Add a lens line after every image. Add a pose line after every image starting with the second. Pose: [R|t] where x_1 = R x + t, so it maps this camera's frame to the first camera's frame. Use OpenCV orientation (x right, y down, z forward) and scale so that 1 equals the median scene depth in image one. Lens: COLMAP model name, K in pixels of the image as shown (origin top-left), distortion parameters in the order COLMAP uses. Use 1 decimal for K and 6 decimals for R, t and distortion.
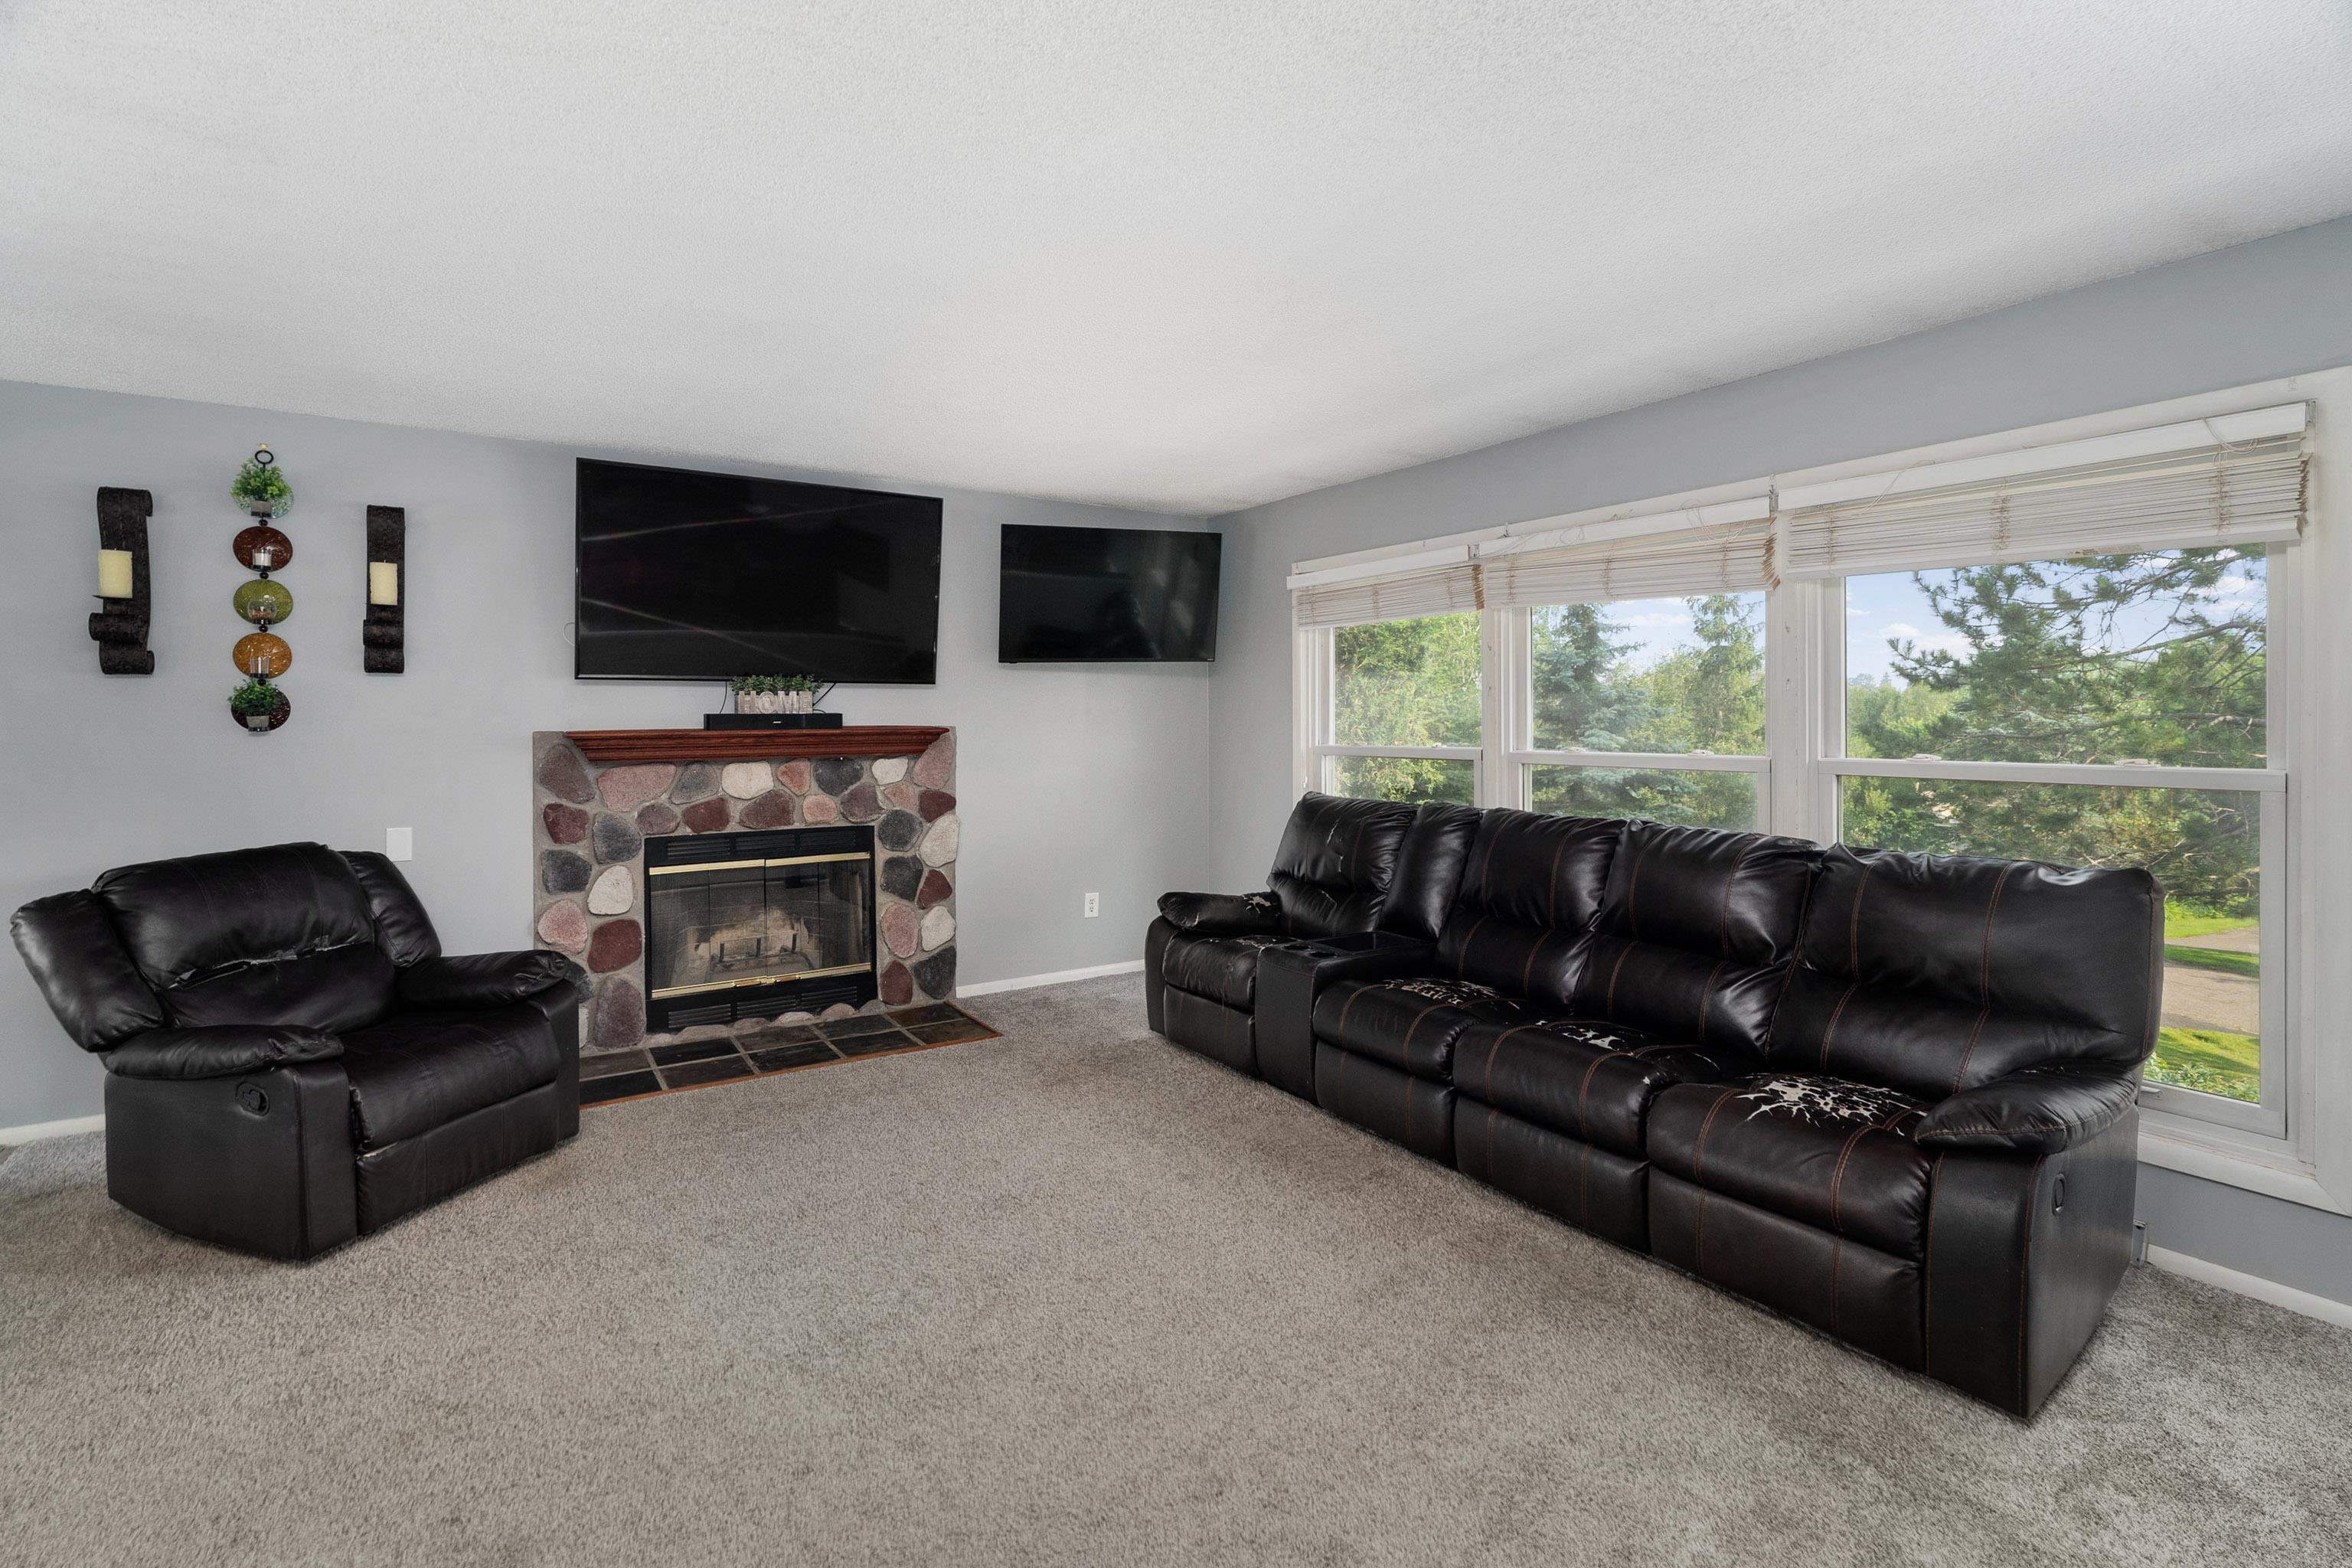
lens RADIAL K [[1085.2, 0, 1123.2], [0, 1085.2, 726.2], [0, 0, 1]] dist [-0.005925, 0.000304]
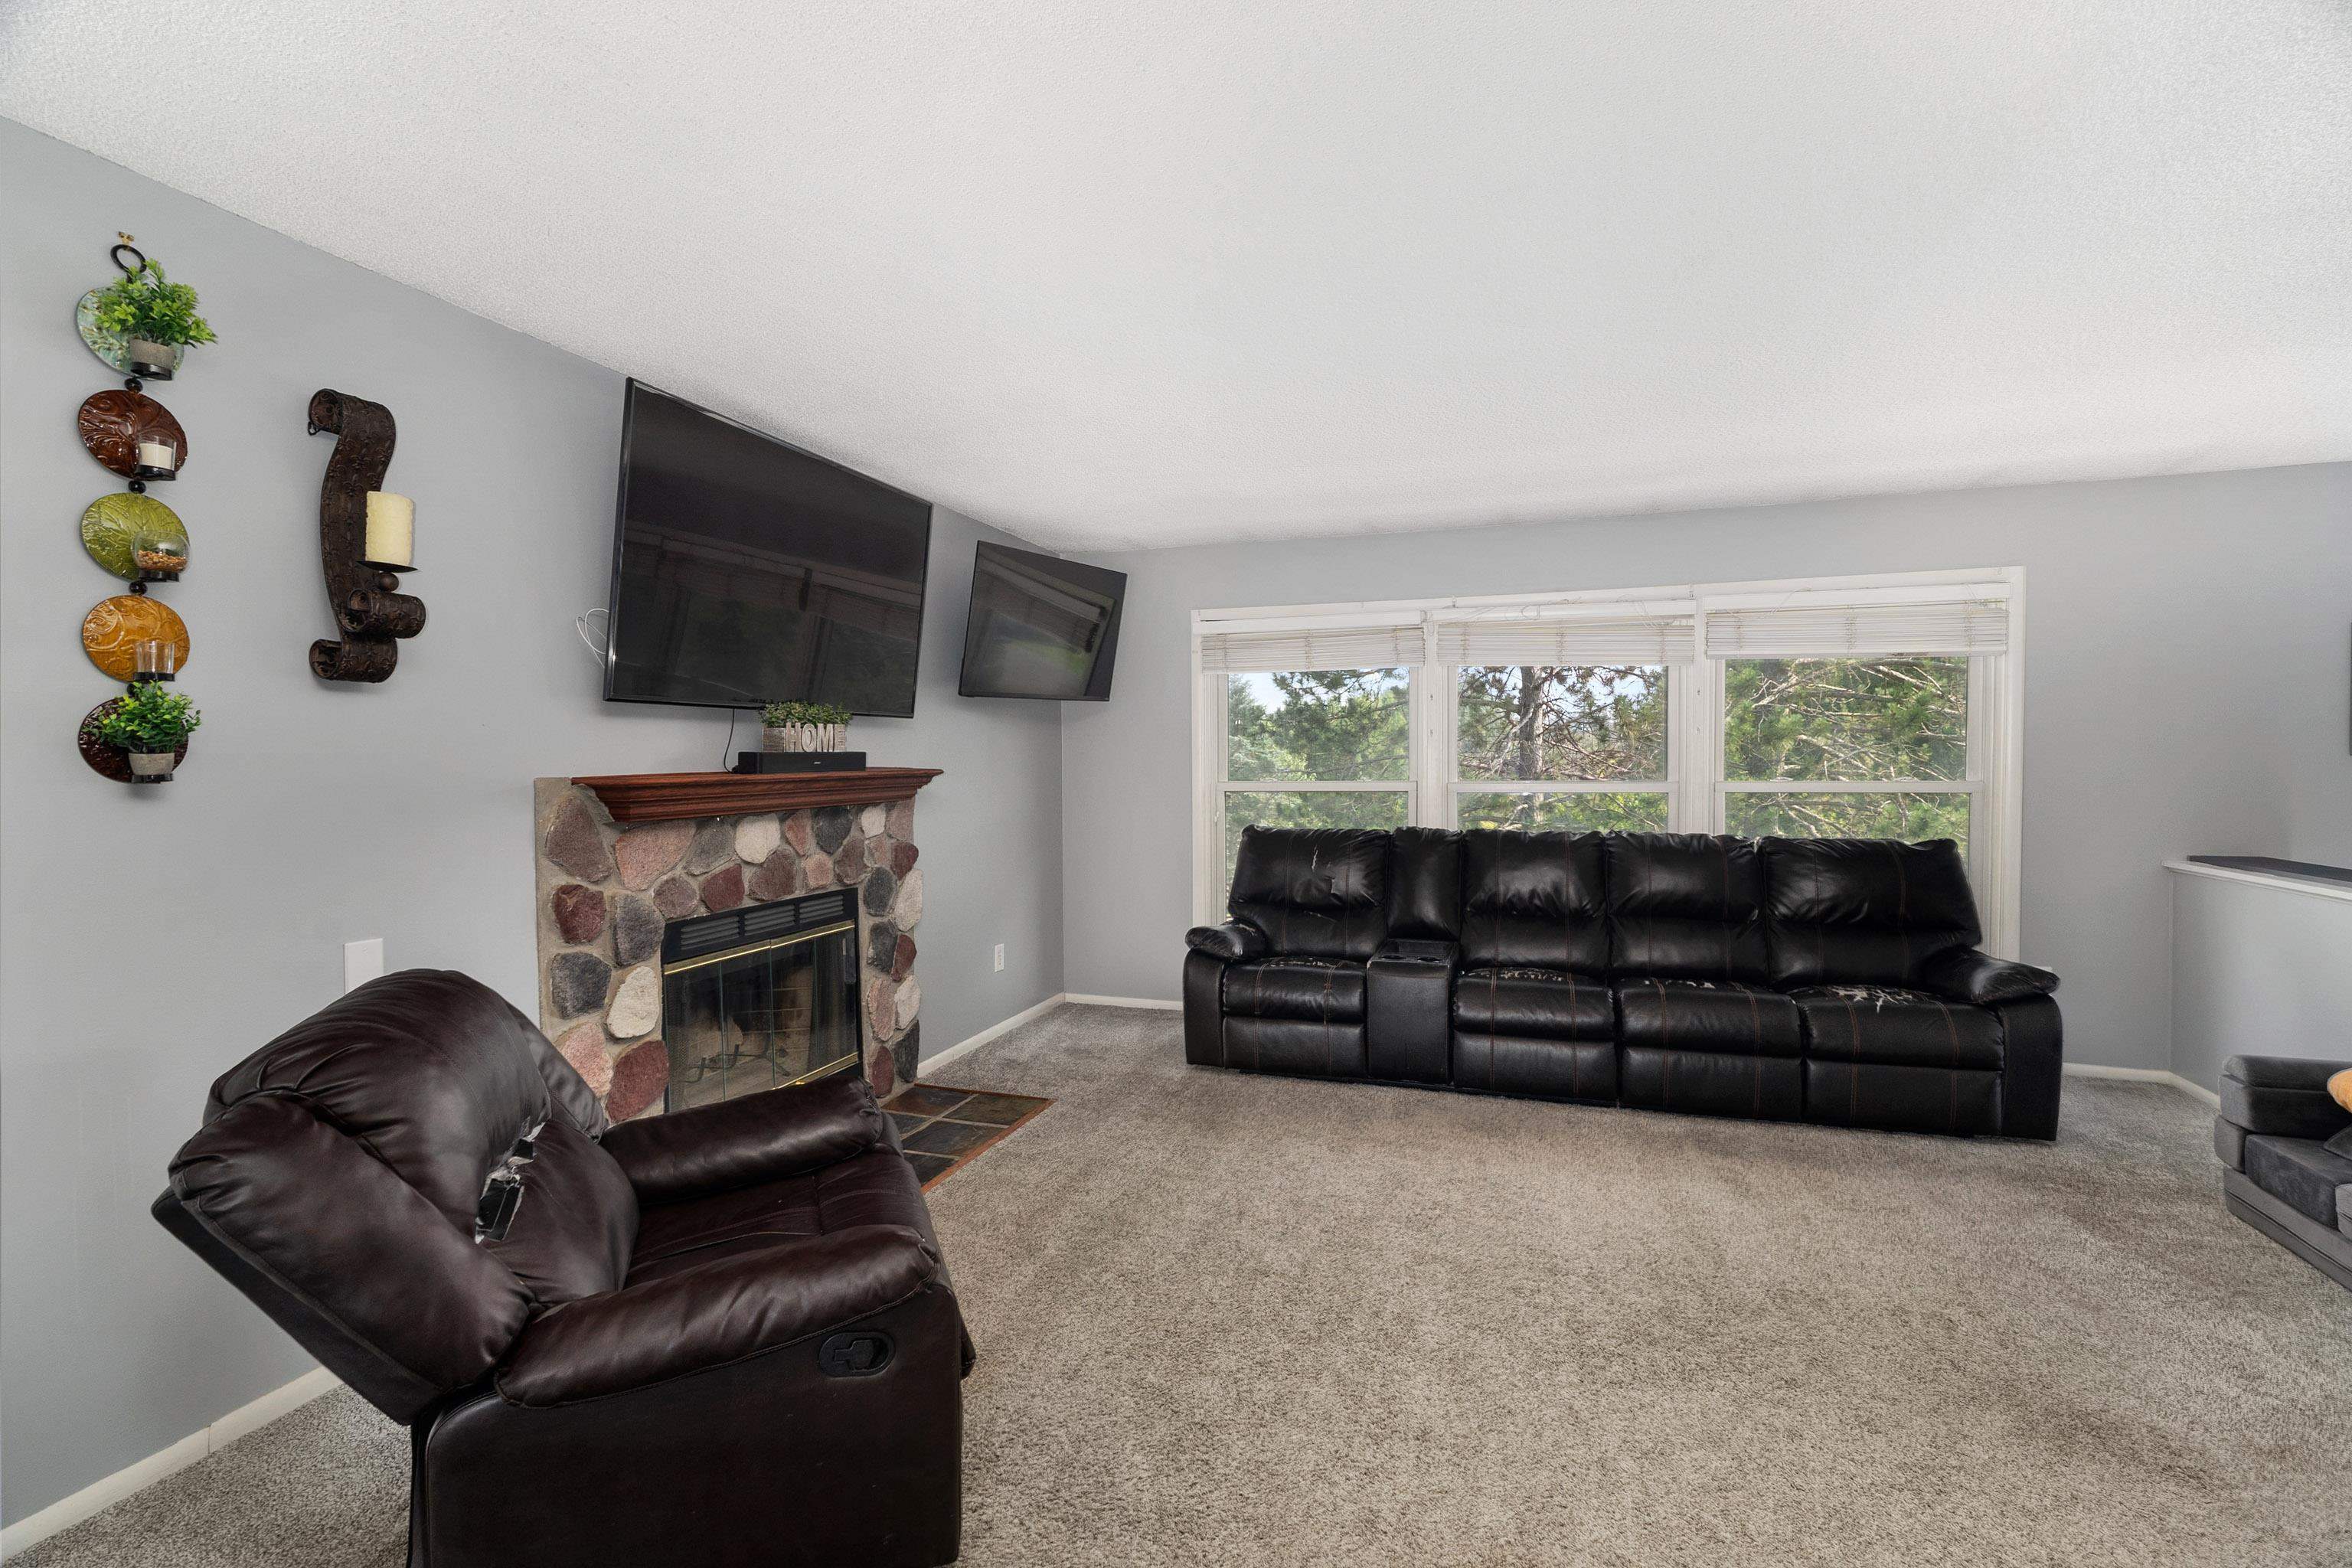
lens RADIAL K [[1085.2, 0, 1132.6], [0, 1085.2, 797.4], [0, 0, 1]] dist [-0.005925, 0.000304]
pose [[0.781867, -0.025849, 0.622909, -0.630912], [0.010490, 0.999544, 0.028311, 0.001297], [-0.623357, -0.015601, 0.781782, 0.240766]]
